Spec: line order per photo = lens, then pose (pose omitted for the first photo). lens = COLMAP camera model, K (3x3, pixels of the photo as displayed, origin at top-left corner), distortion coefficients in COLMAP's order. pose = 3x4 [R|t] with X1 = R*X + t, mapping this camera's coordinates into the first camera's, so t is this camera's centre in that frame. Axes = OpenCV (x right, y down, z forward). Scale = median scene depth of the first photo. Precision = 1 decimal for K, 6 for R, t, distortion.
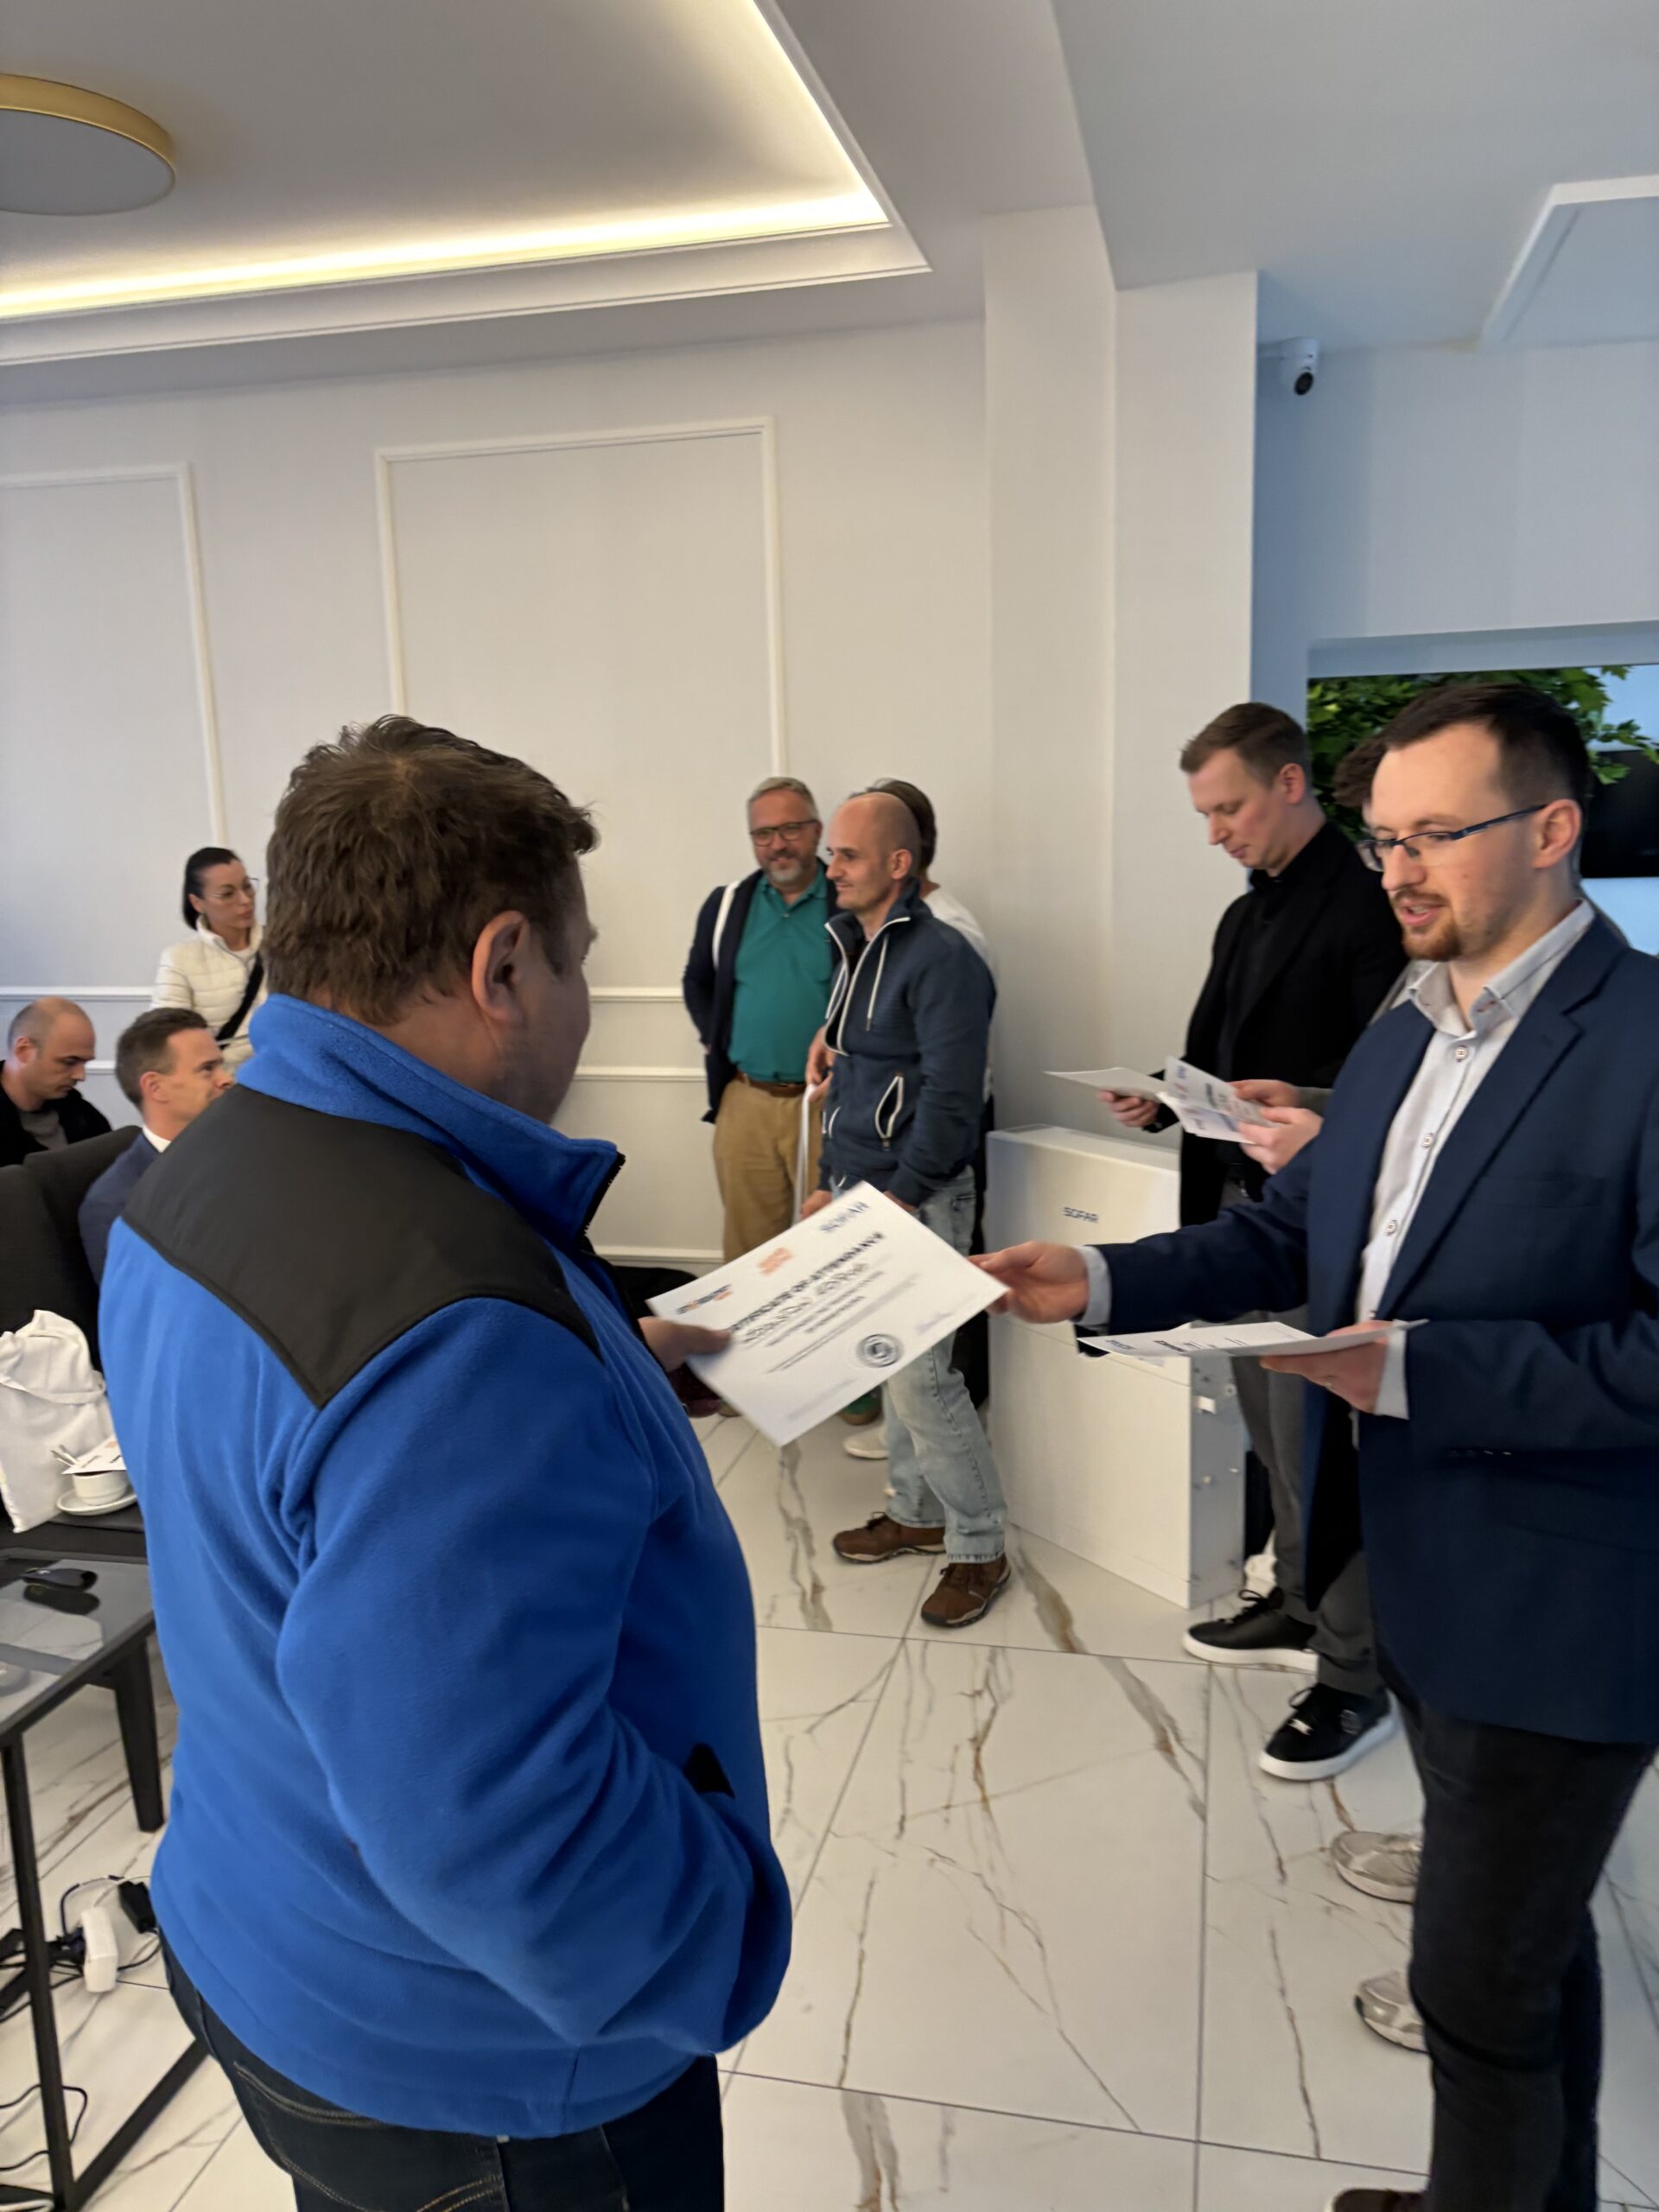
lens RADIAL K [[1679.3, 0, 828.1], [0, 1679.3, 1102.2], [0, 0, 1]] dist [0.050252, -0.049286]
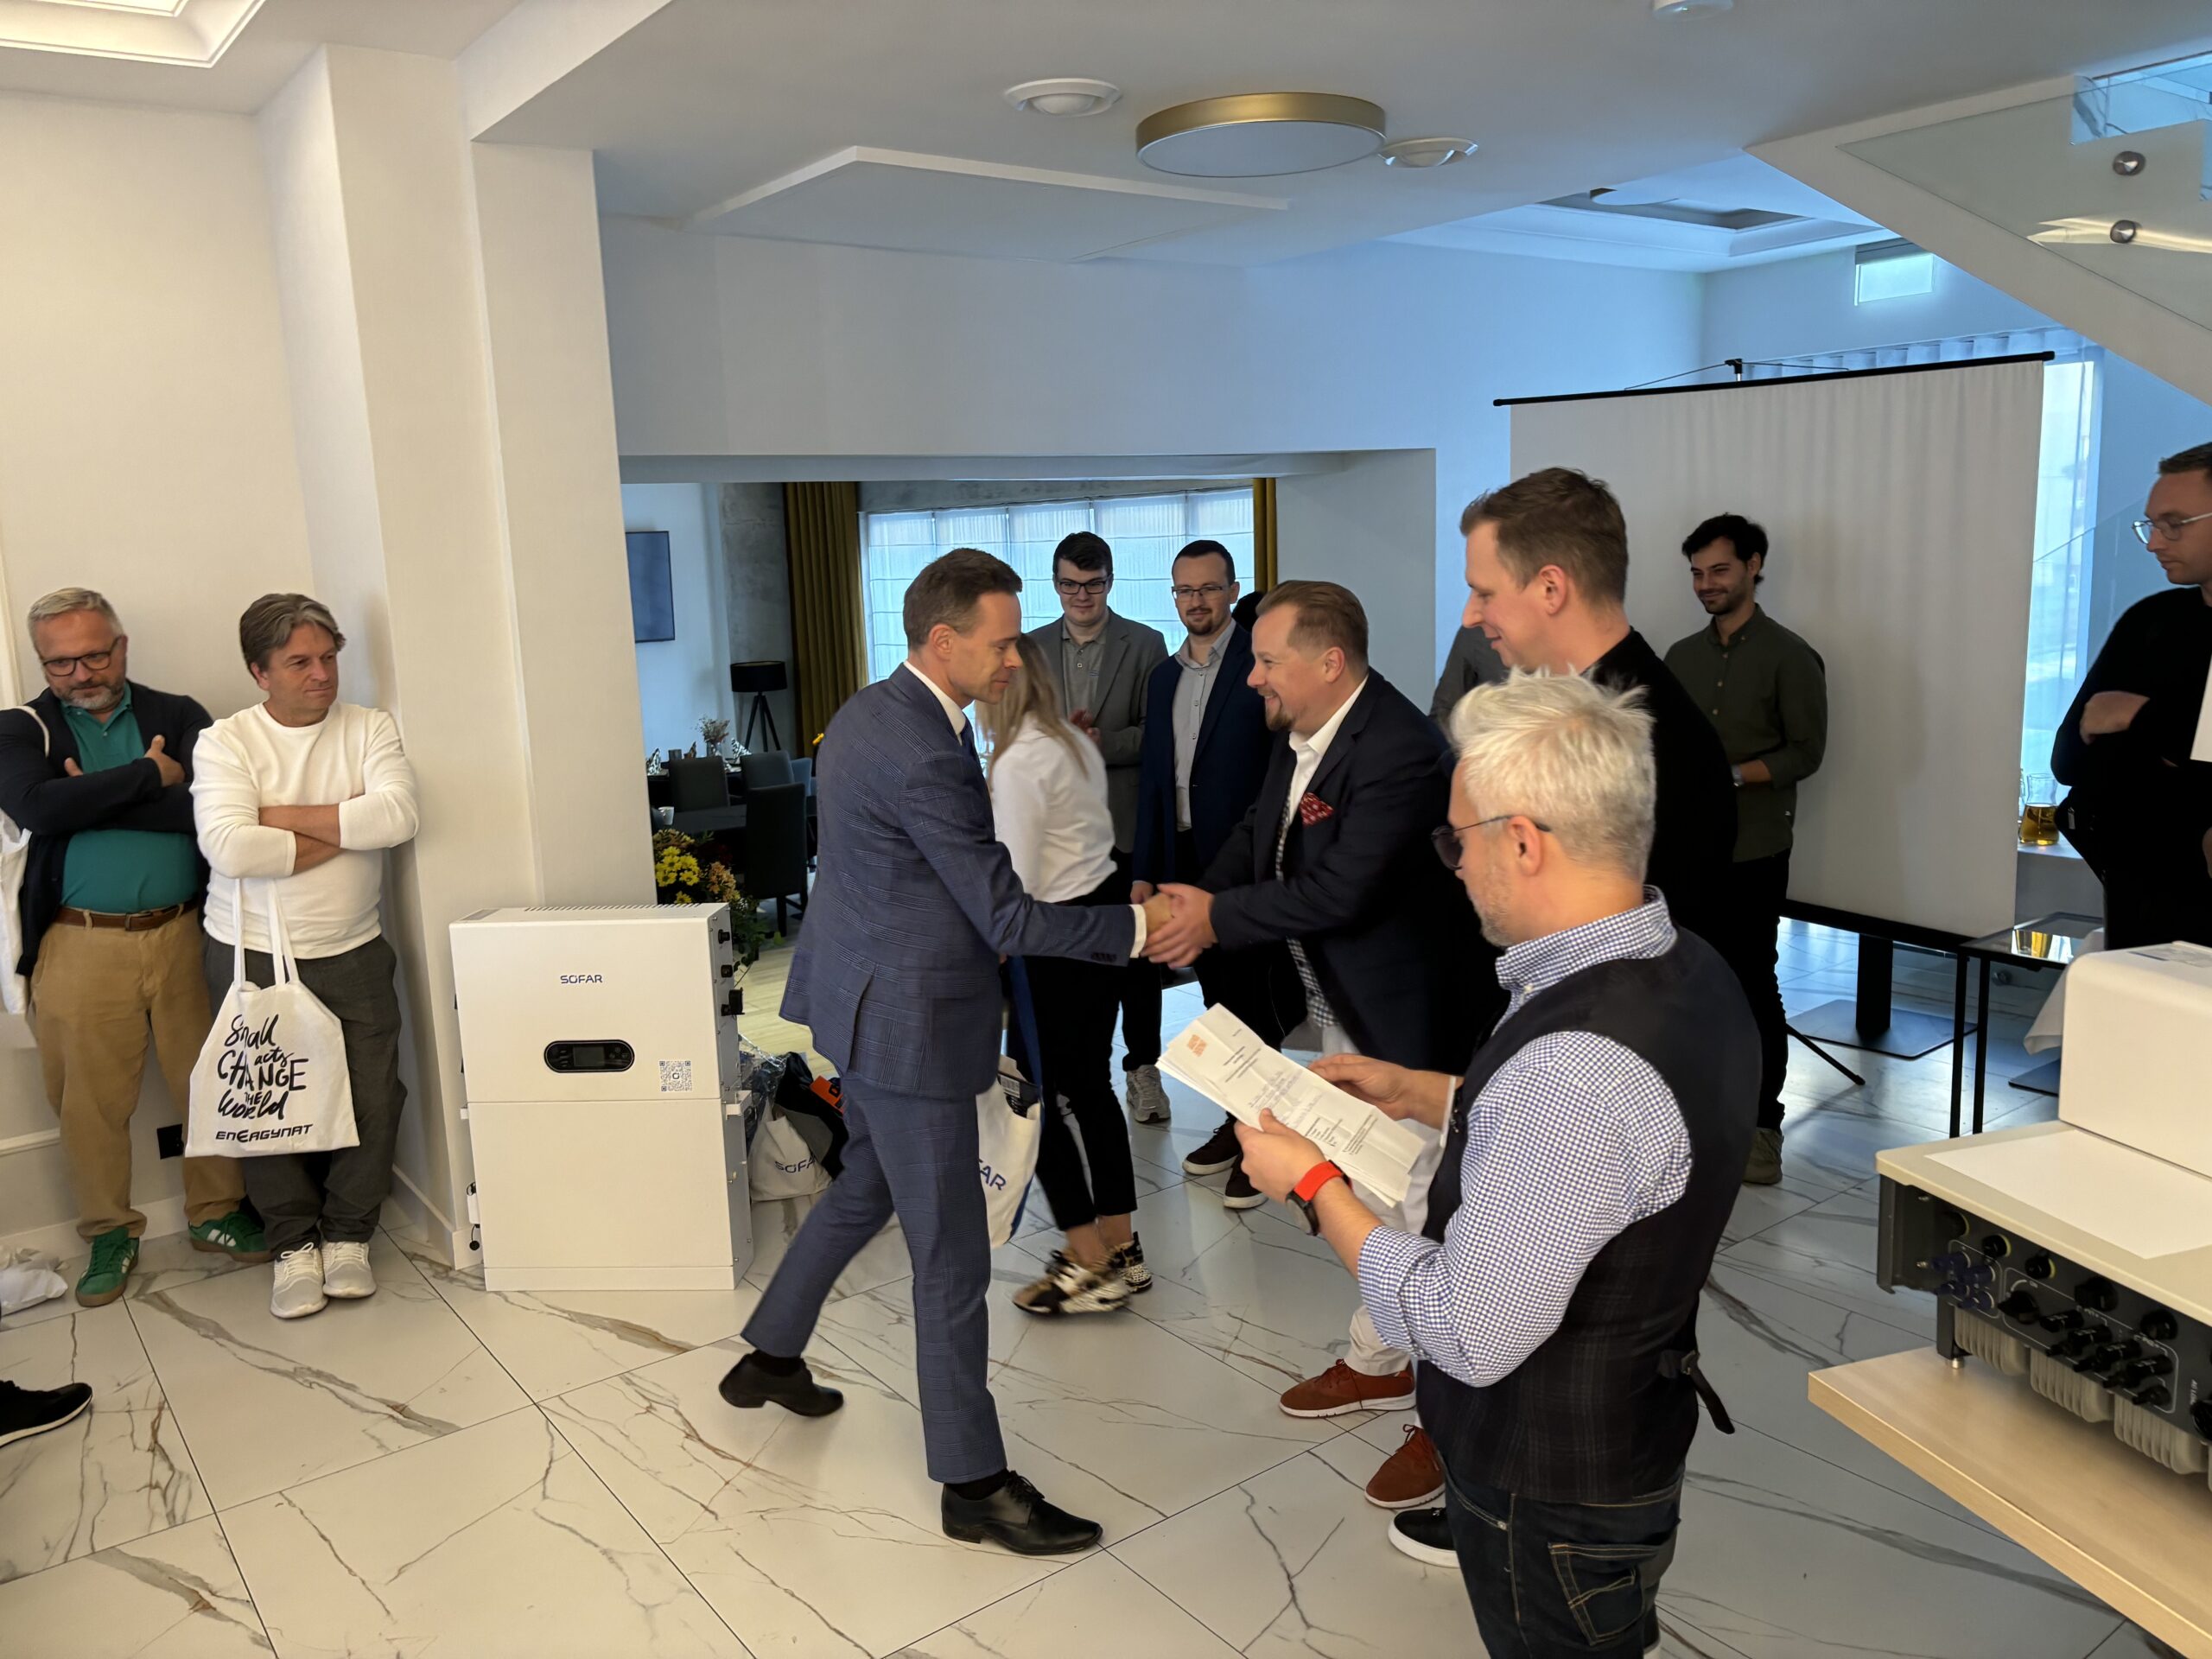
lens RADIAL K [[1679.3, 0, 1118.3], [0, 1679.3, 818.0], [0, 0, 1]] dist [0.050252, -0.049286]
pose [[0.636260, -0.123987, 0.761446, -0.498425], [0.148743, 0.988198, 0.036621, -0.027122], [-0.757000, 0.089959, 0.647193, 0.013745]]
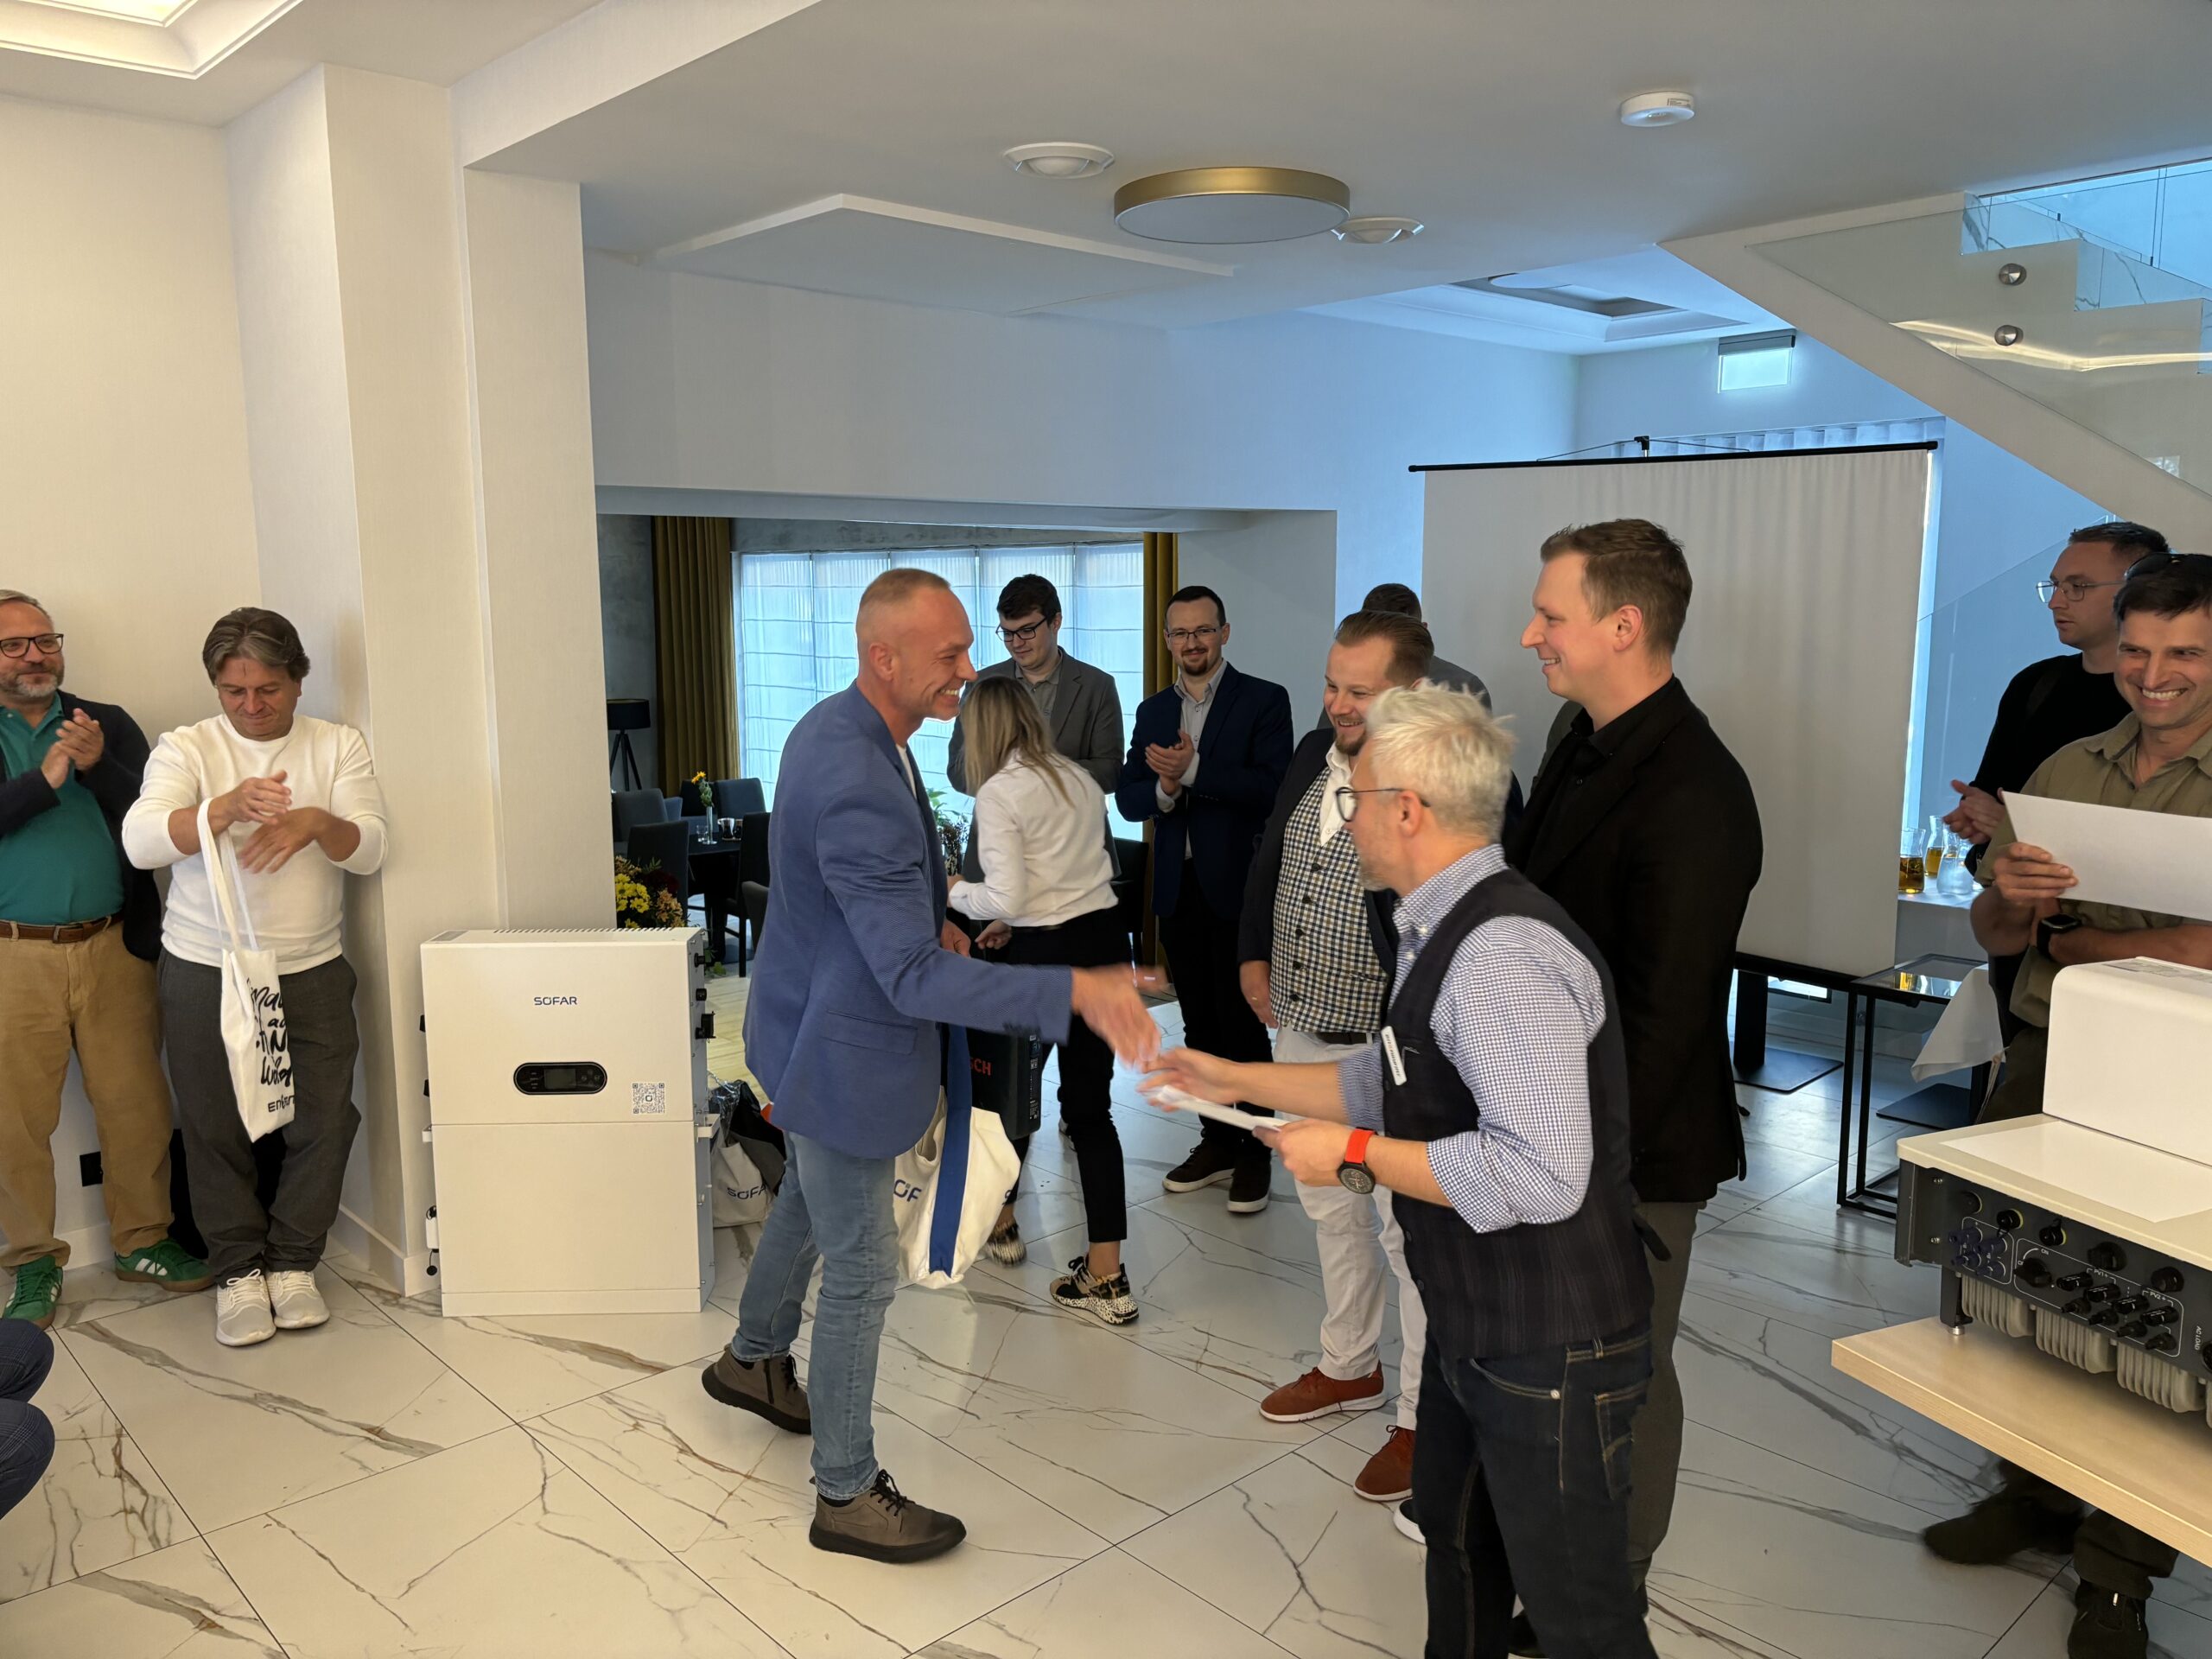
lens RADIAL K [[1679.3, 0, 1115.0], [0, 1679.3, 830.5], [0, 0, 1]] dist [0.050252, -0.049286]
pose [[0.556768, -0.094073, 0.825324, -0.602587], [0.128046, 0.991411, 0.026624, -0.028056], [-0.820740, 0.090856, 0.564032, 0.073429]]
